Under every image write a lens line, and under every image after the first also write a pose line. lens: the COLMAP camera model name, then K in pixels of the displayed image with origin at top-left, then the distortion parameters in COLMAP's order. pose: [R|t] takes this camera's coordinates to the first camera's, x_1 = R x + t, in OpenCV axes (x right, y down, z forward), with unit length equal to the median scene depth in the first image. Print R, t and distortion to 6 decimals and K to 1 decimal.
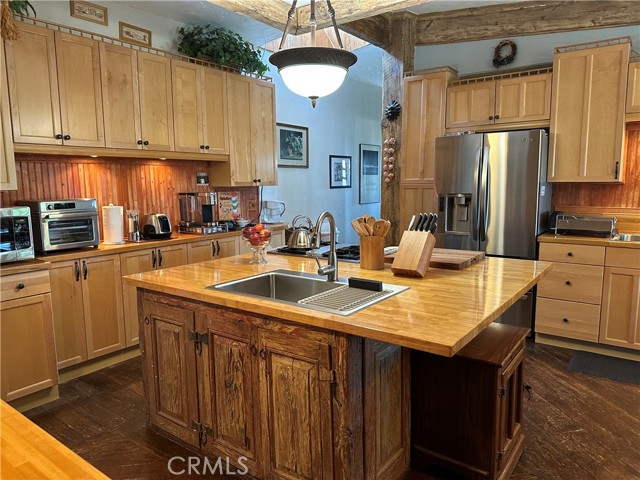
lens RADIAL K [[439.9, 0, 318.2], [0, 439.9, 238.2], [0, 0, 1]] dist [0.057104, -0.083645]
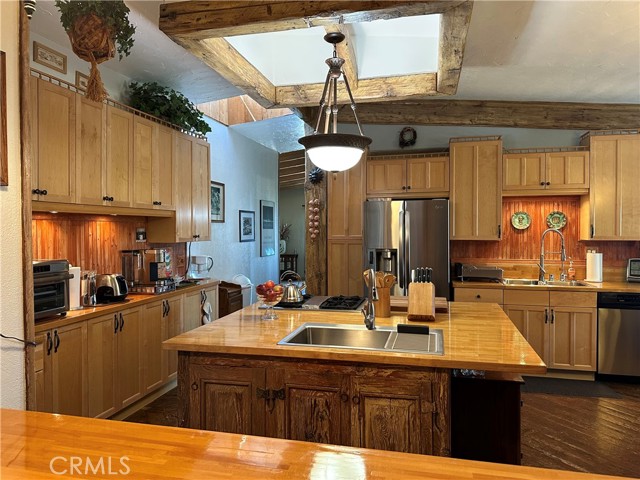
lens RADIAL K [[439.9, 0, 323.6], [0, 439.9, 235.3], [0, 0, 1]] dist [0.057104, -0.083645]
pose [[0.923428, 0.004257, 0.383748, -0.320631], [0.041026, 0.993113, -0.109739, -0.015778], [-0.381572, 0.117080, 0.916894, -0.025111]]
